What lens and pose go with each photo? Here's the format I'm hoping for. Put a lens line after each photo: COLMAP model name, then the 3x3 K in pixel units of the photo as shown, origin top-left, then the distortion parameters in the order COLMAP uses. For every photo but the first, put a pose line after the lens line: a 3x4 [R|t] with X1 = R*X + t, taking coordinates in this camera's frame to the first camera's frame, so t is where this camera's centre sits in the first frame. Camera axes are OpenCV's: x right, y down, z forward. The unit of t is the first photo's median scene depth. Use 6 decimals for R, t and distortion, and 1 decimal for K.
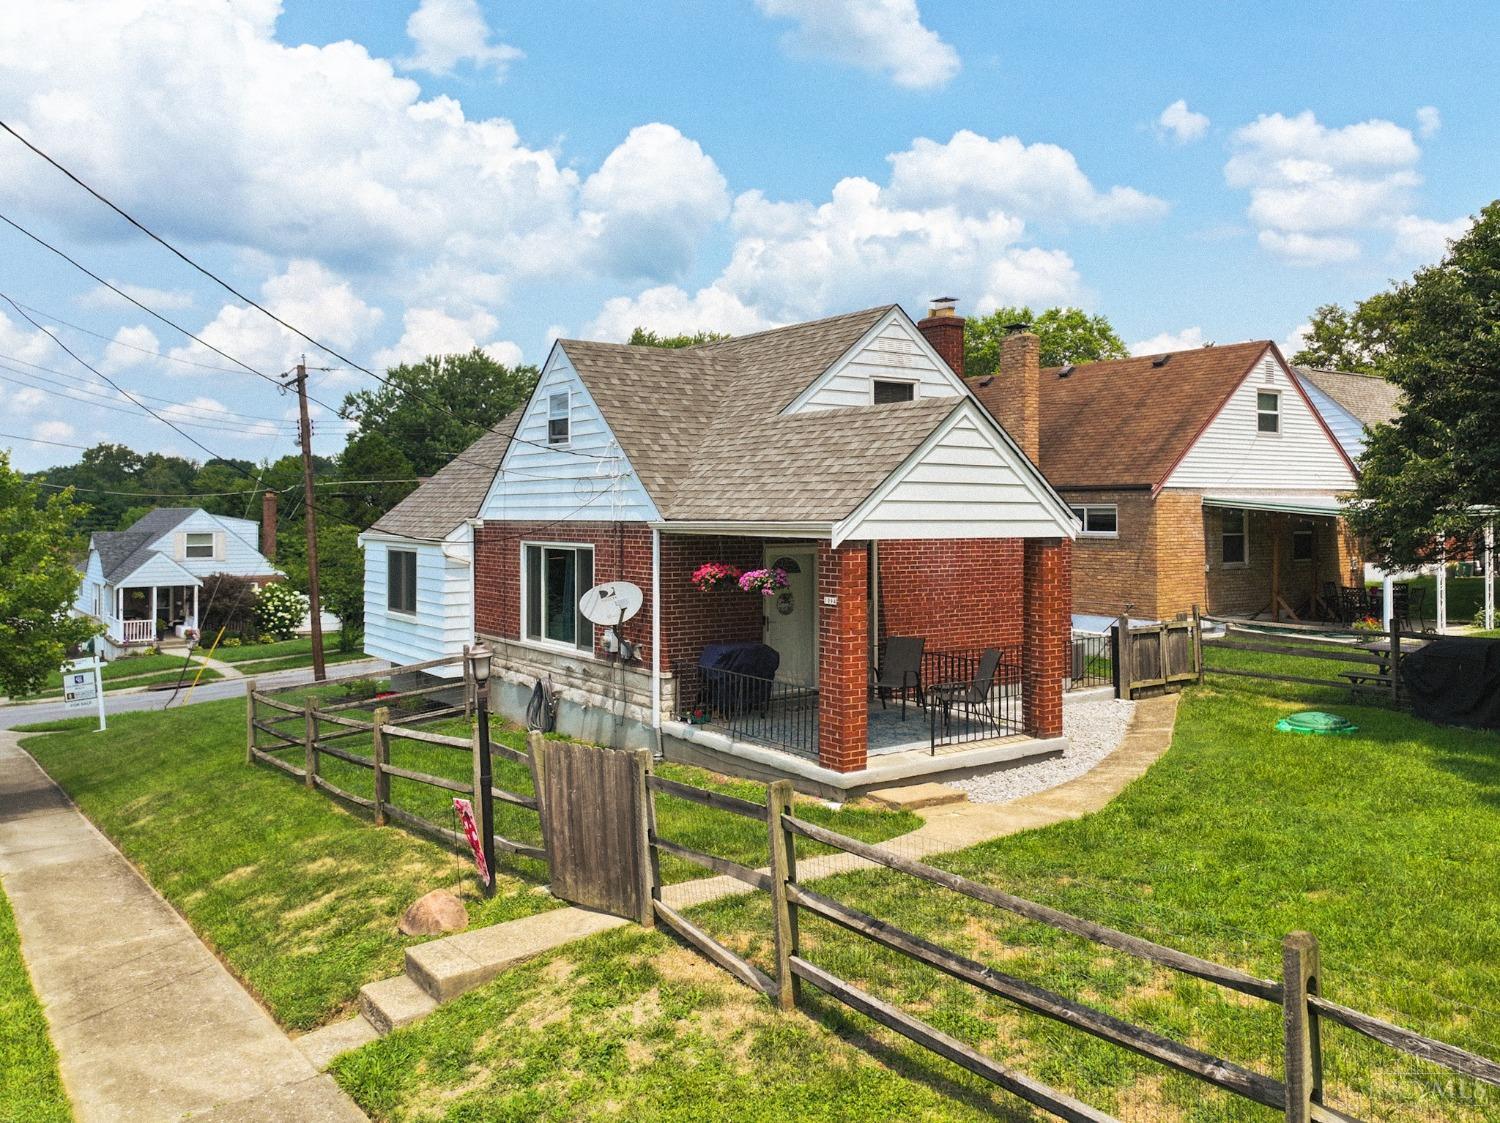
lens RADIAL K [[1159.2, 0, 814.5], [0, 1159.2, 499.9], [0, 0, 1]] dist [0.003212, -0.000099]
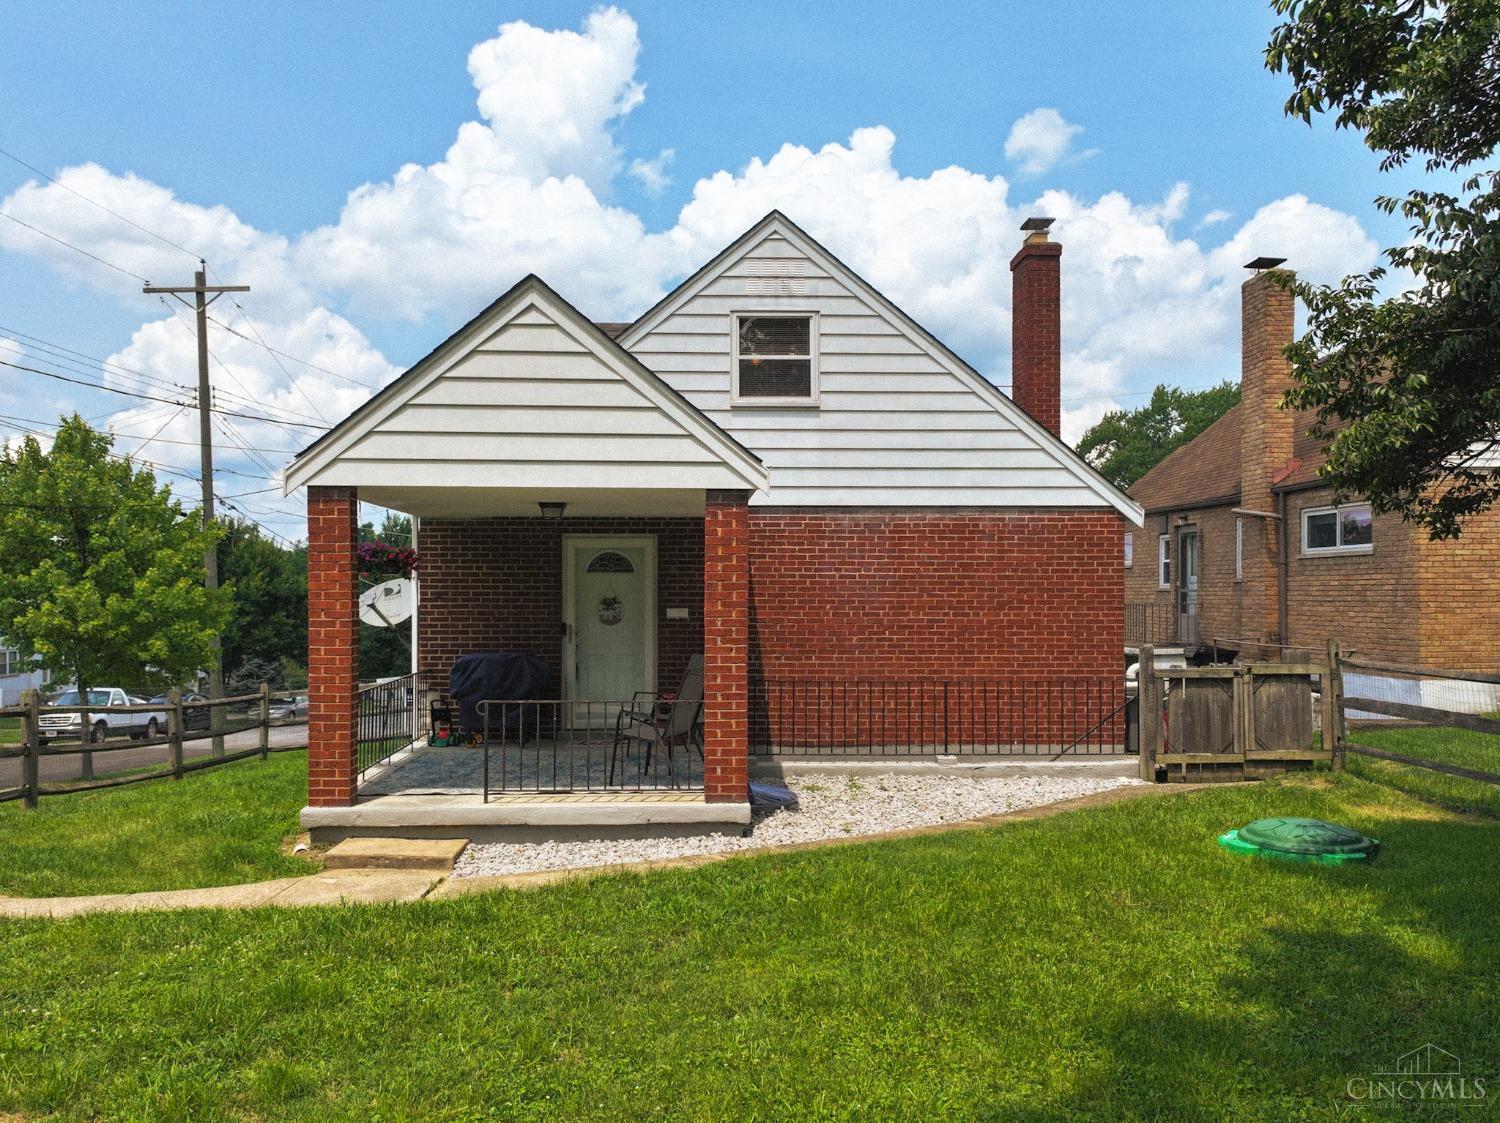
lens RADIAL K [[1120.8, 0, 716.0], [0, 1120.8, 597.2], [0, 0, 1]] dist [0.003312, 0.000739]
pose [[0.833611, 0.002998, -0.552345, 0.472625], [0.006277, 0.999869, 0.014902, 0.071776], [0.552317, -0.015889, 0.833483, 0.419007]]
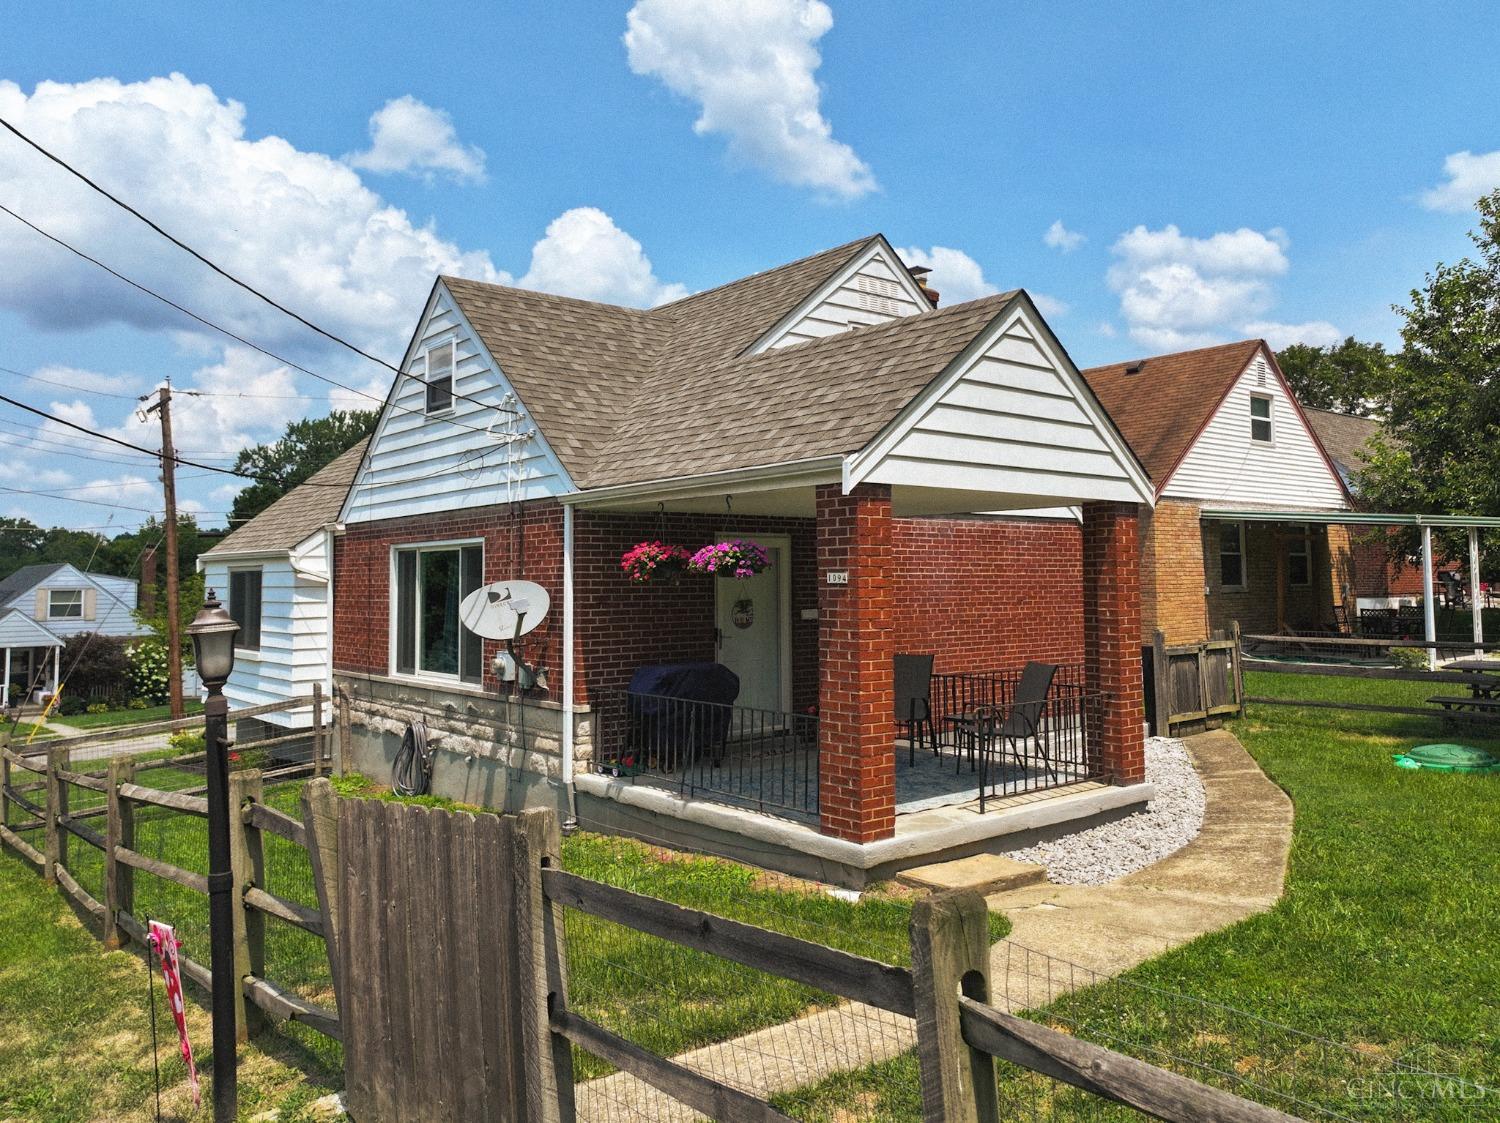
lens RADIAL K [[1119.5, 0, 811.9], [0, 1119.5, 511.5], [0, 0, 1]] dist [0.000108, 0.001624]
pose [[0.996935, -0.002501, 0.078195, -0.038444], [0.006421, 0.998733, -0.049920, 0.062006], [-0.077971, 0.050269, 0.995687, 0.281390]]
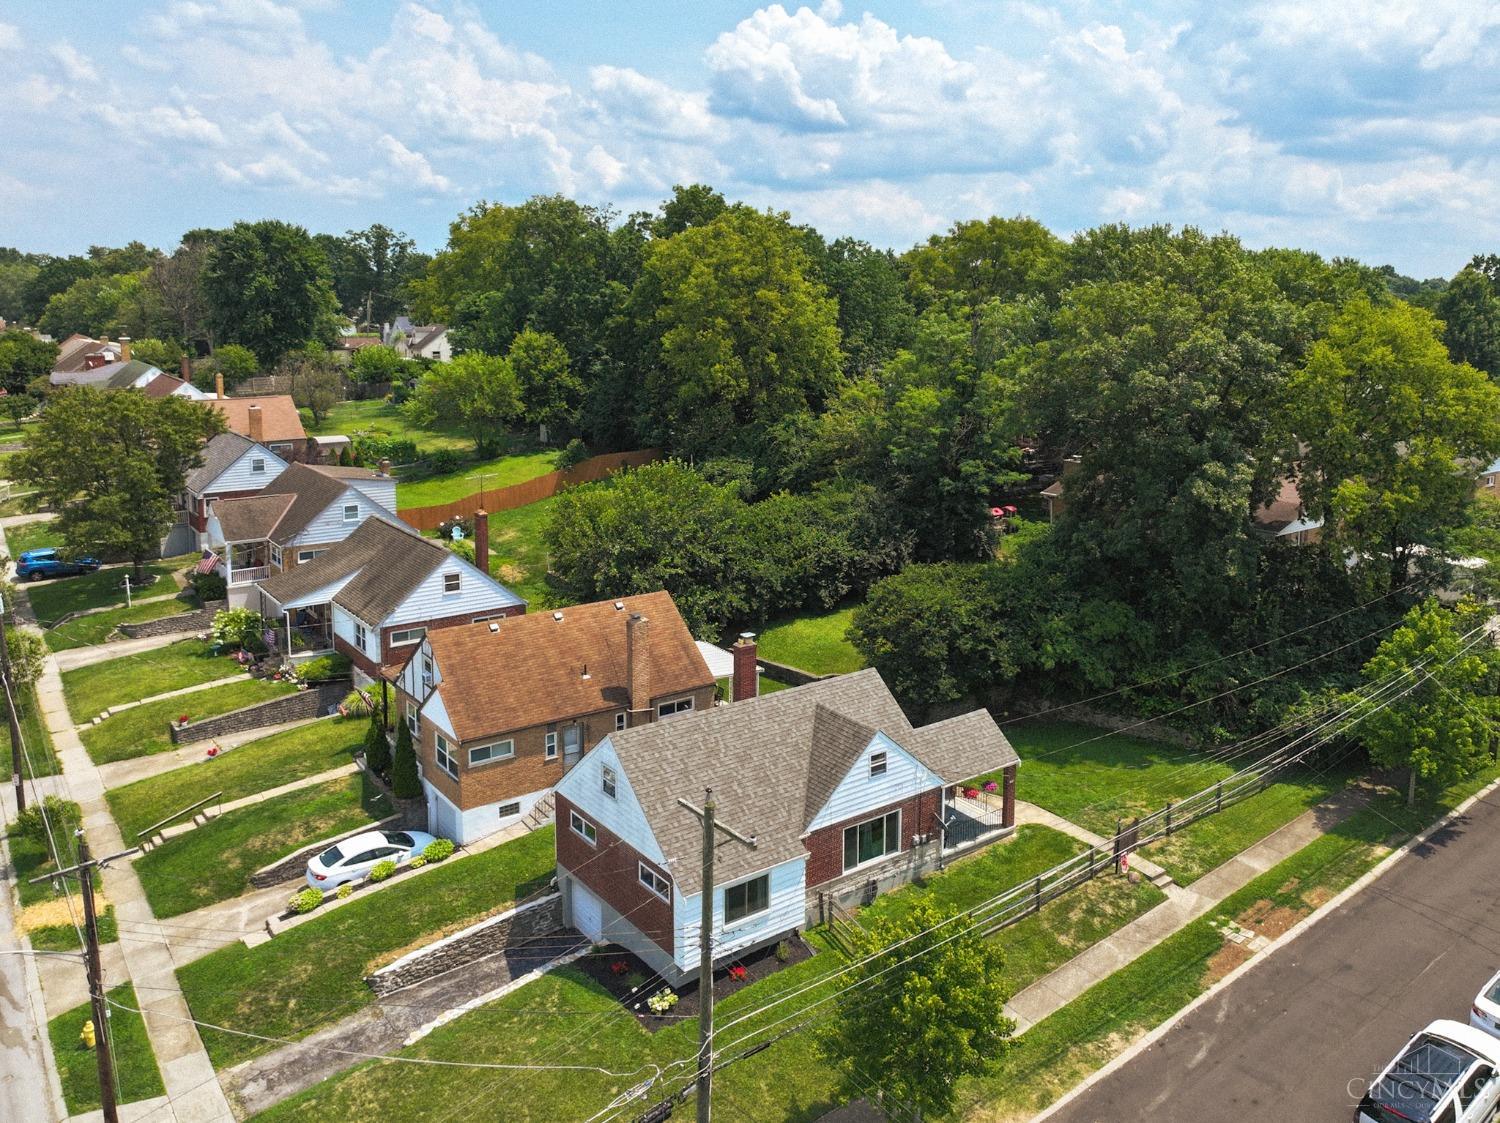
lens RADIAL K [[1104.4, 0, 755.4], [0, 1104.4, 467.4], [0, 0, 1]] dist [-0.001743, -0.000423]
pose [[-0.018264, -0.129696, 0.991386, -2.462166], [-0.033638, 0.991069, 0.129035, -0.983824], [-0.999267, -0.030992, -0.022464, 1.449593]]
